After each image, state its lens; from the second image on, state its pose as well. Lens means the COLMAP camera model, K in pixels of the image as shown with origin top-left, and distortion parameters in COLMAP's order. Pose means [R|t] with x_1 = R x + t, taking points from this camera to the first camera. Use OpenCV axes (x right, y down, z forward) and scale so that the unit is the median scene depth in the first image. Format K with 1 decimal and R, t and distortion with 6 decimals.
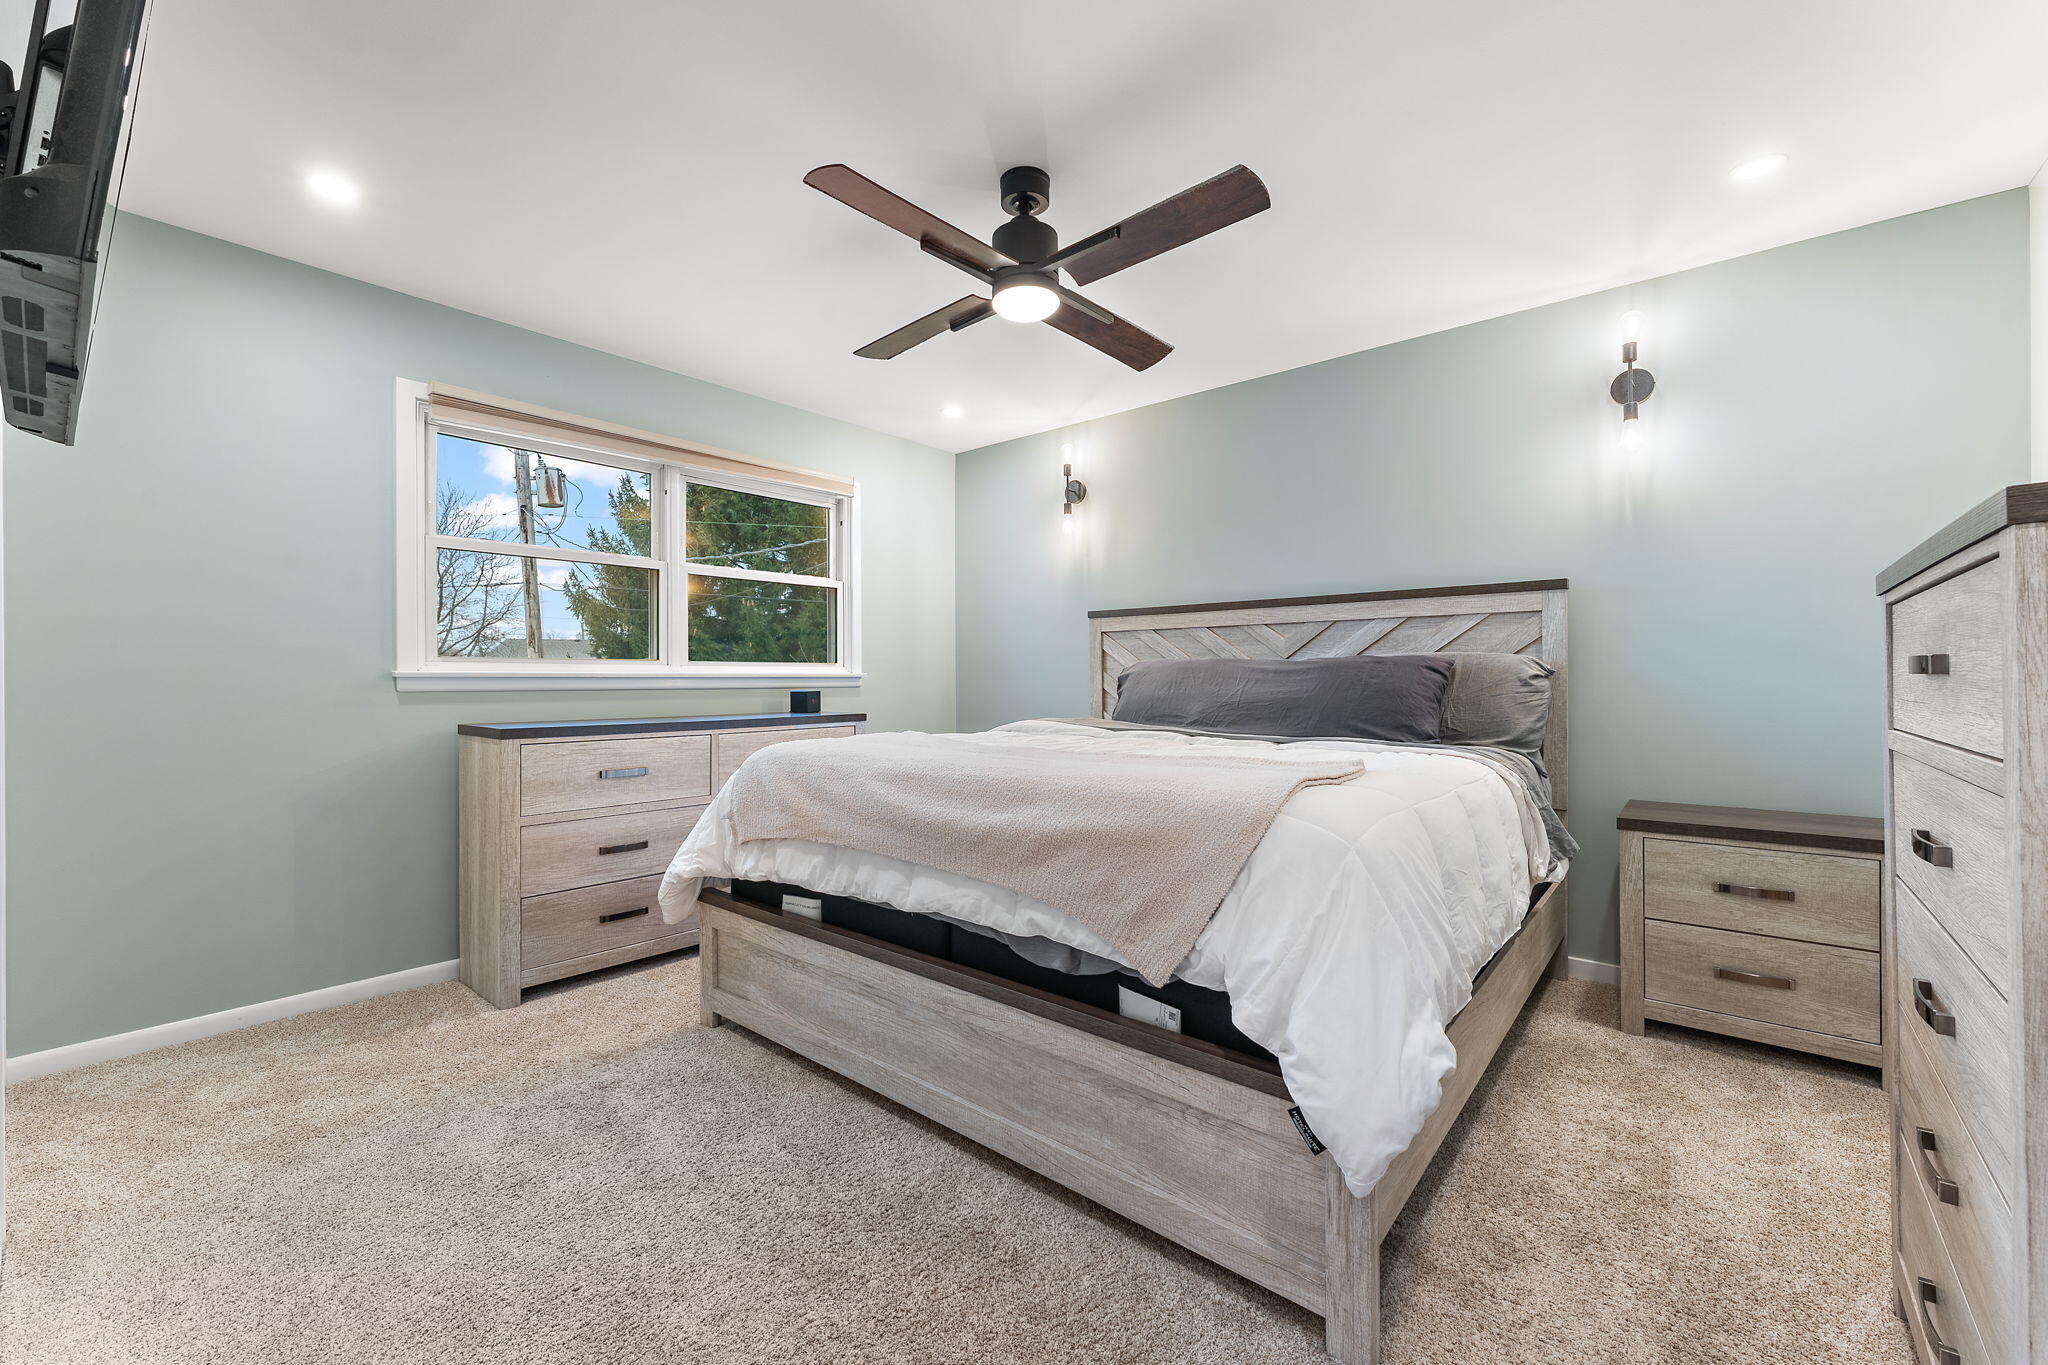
lens RADIAL K [[829.2, 0, 1023.9], [0, 829.2, 679.2], [0, 0, 1]] dist [0.000233, 0.000010]
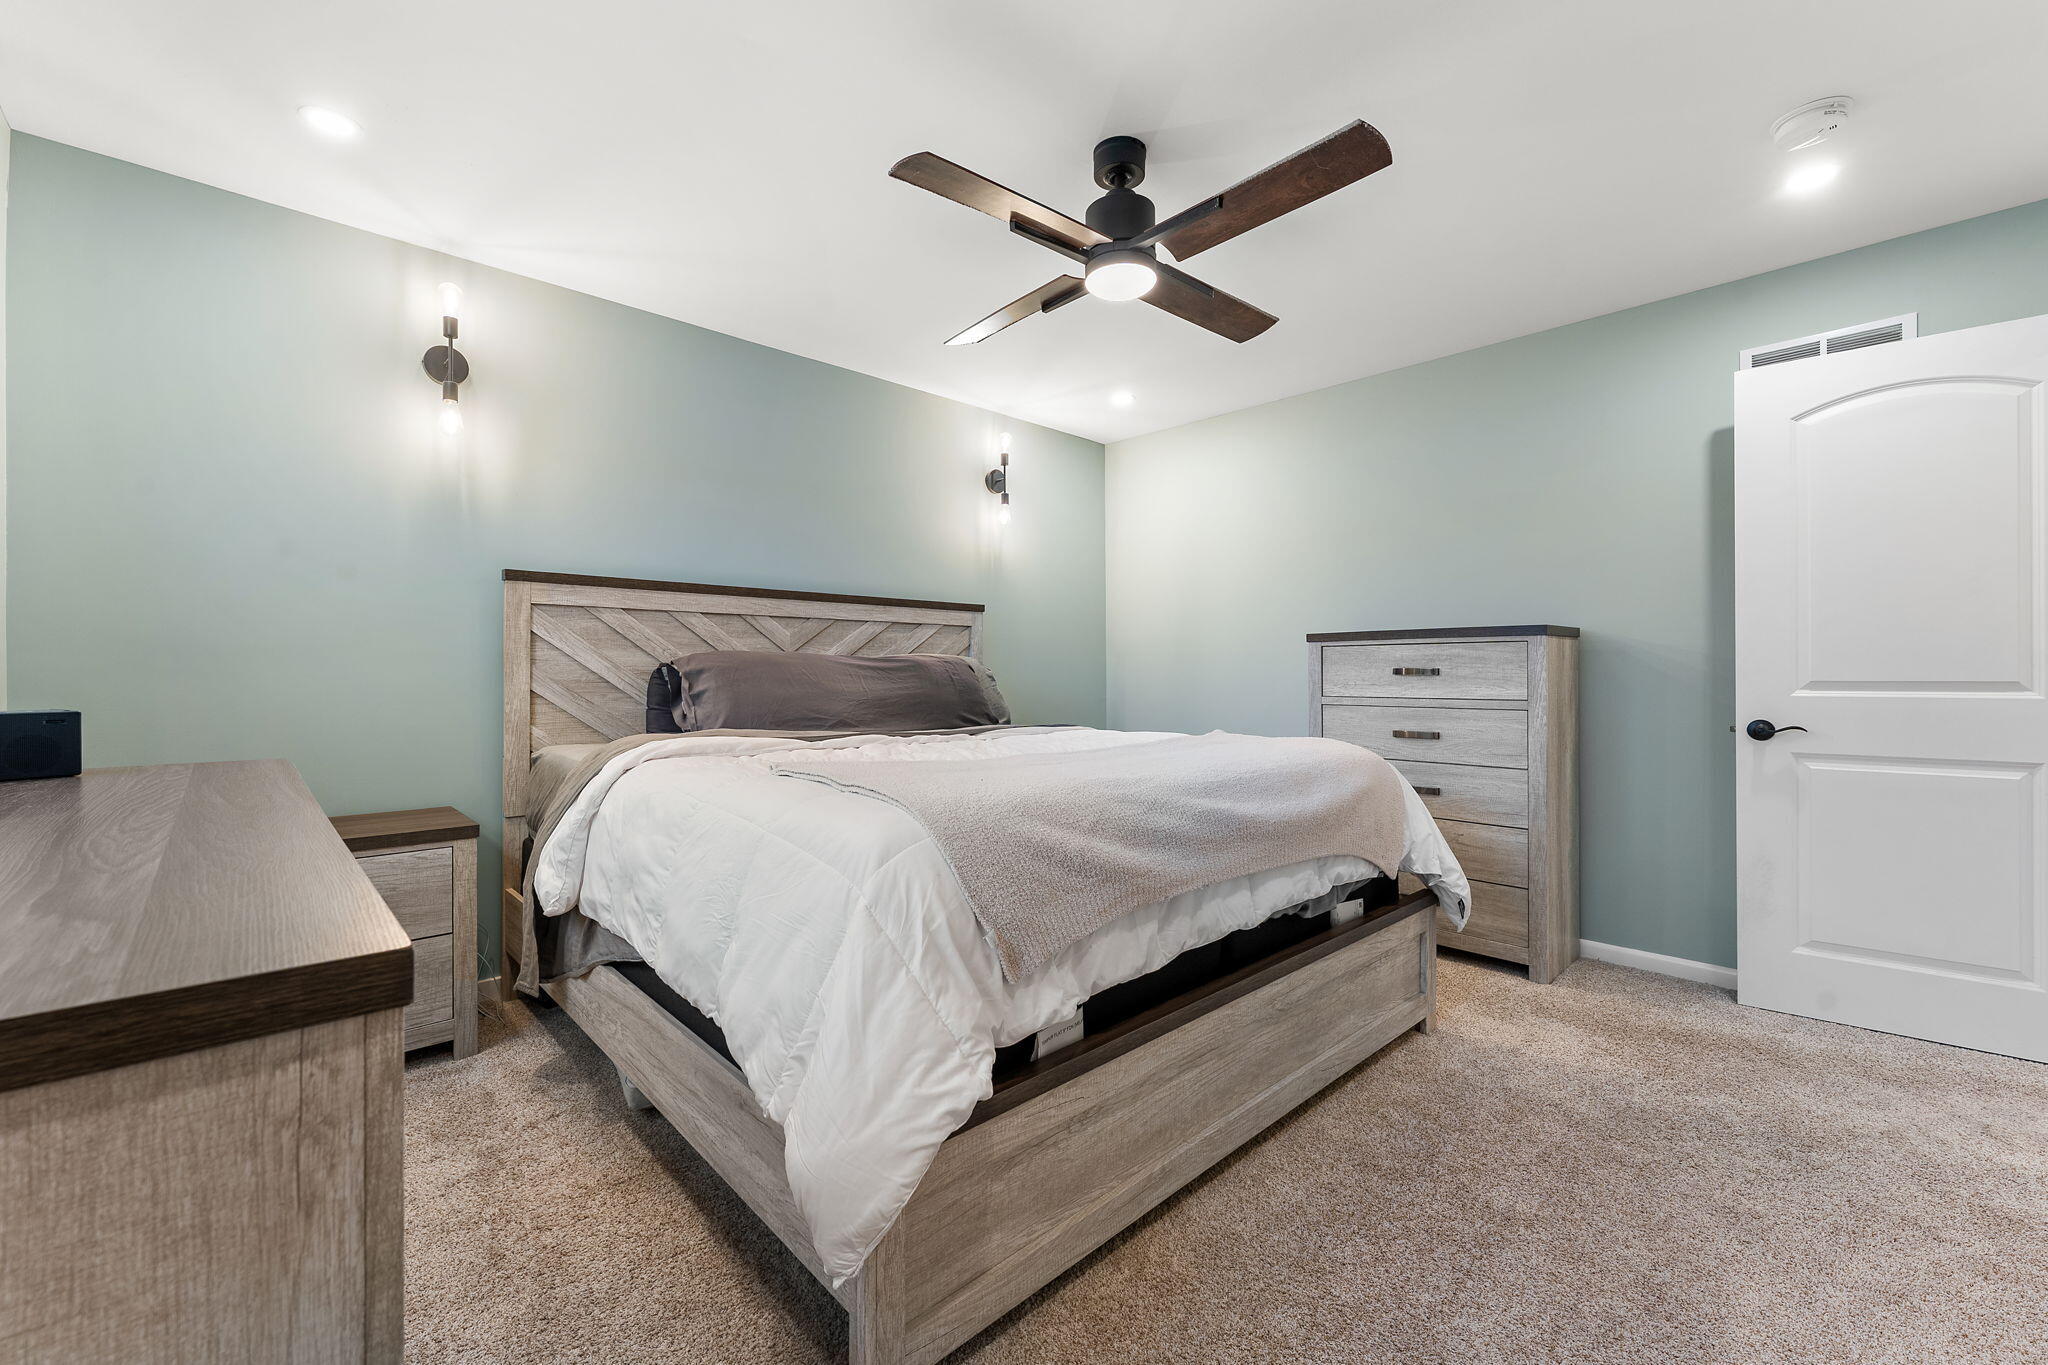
lens RADIAL K [[829.2, 0, 1023.9], [0, 829.2, 679.2], [0, 0, 1]] dist [0.000233, 0.000010]
pose [[0.111290, -0.002759, 0.993784, -0.718321], [-0.000367, 0.999996, 0.002817, 0.000575], [-0.993788, -0.000679, 0.111289, 0.761436]]
